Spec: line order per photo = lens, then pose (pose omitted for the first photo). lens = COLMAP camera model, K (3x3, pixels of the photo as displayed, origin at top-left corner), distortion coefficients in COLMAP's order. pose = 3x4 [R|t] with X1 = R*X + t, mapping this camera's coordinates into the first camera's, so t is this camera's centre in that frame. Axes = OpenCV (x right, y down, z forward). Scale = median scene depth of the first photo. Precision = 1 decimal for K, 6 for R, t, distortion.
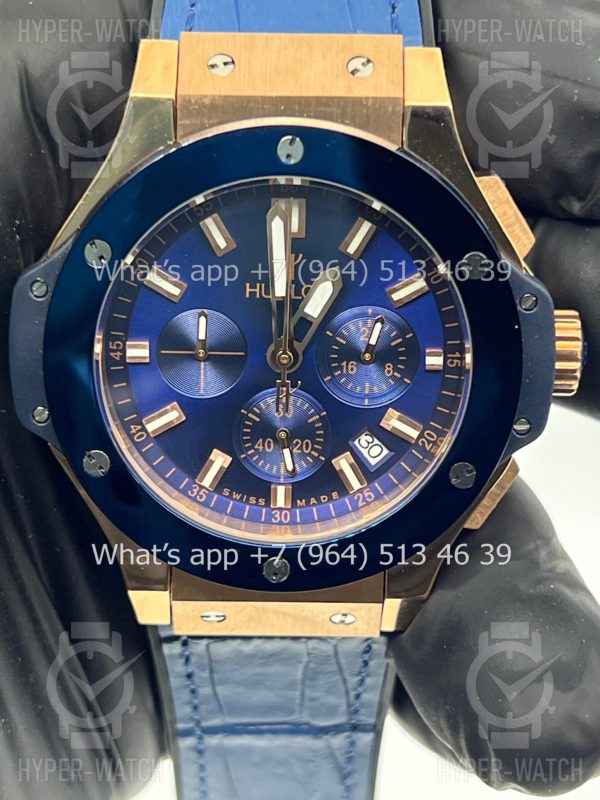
lens RADIAL K [[1812.2, 0, 301.6], [0, 1812.2, 401.7], [0, 0, 1]] dist [0.169060, 0.000000]
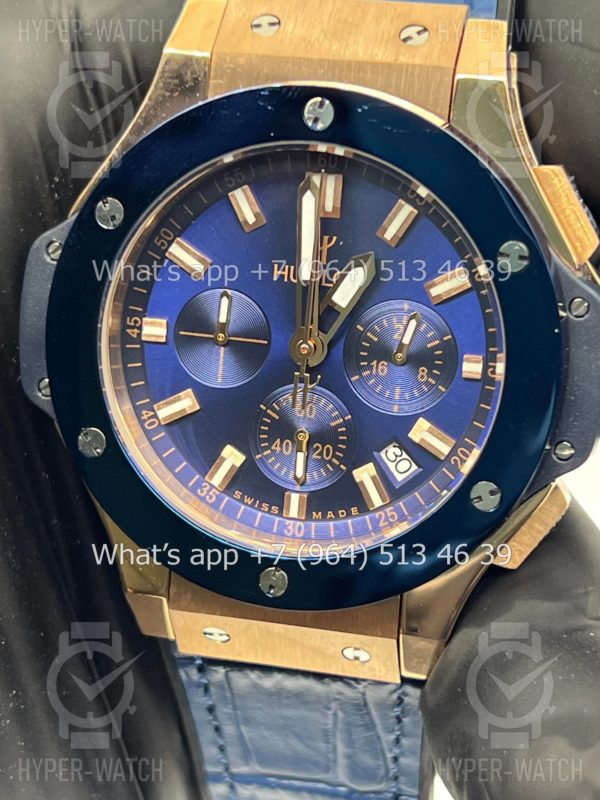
lens RADIAL K [[1812.2, 0, 304.7], [0, 1812.2, 395.8], [0, 0, 1]] dist [0.169060, 0.000000]
pose [[0.972943, 0.091129, -0.212317, 0.182982], [-0.110934, 0.990331, -0.083297, 0.074029], [0.202673, 0.104596, 0.973644, 0.118753]]
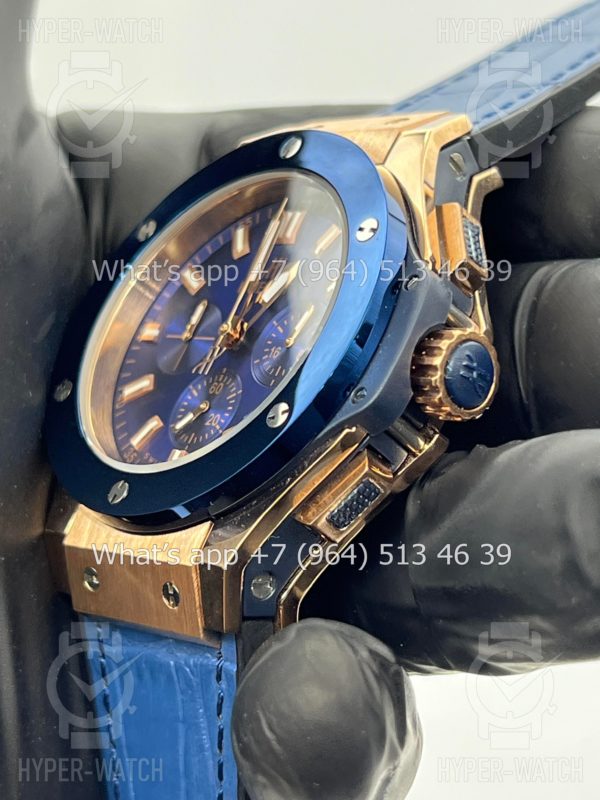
lens RADIAL K [[1812.2, 0, 300.3], [0, 1812.2, 394.9], [0, 0, 1]] dist [0.169060, 0.000000]
pose [[0.684871, 0.044324, -0.727315, 0.779932], [-0.518440, 0.731033, -0.443635, 0.444267], [0.512027, 0.680901, 0.523642, 0.491552]]
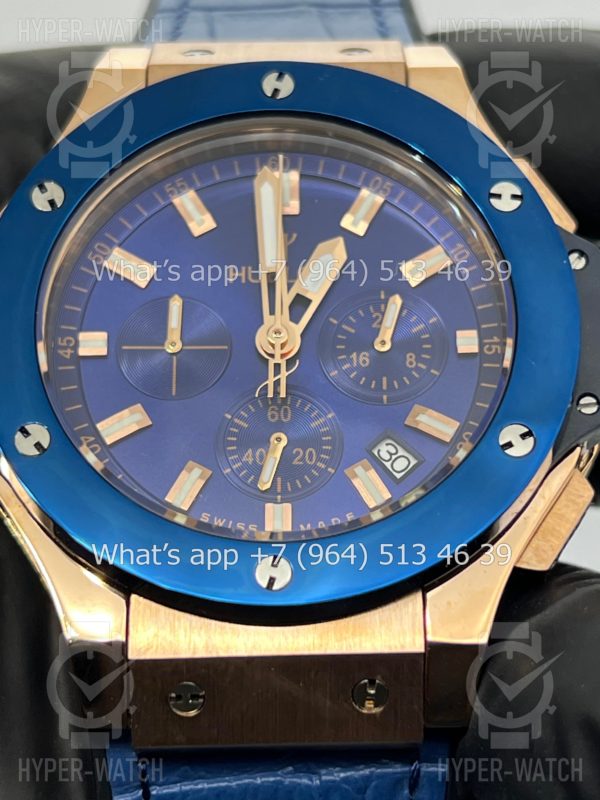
lens RADIAL K [[1812.2, 0, 299.6], [0, 1812.2, 419.2], [0, 0, 1]] dist [0.169060, 0.000000]
pose [[0.999458, -0.031804, 0.008490, -0.007818], [0.030560, 0.800585, -0.598439, 0.475637], [0.012235, 0.598374, 0.801123, 0.383243]]
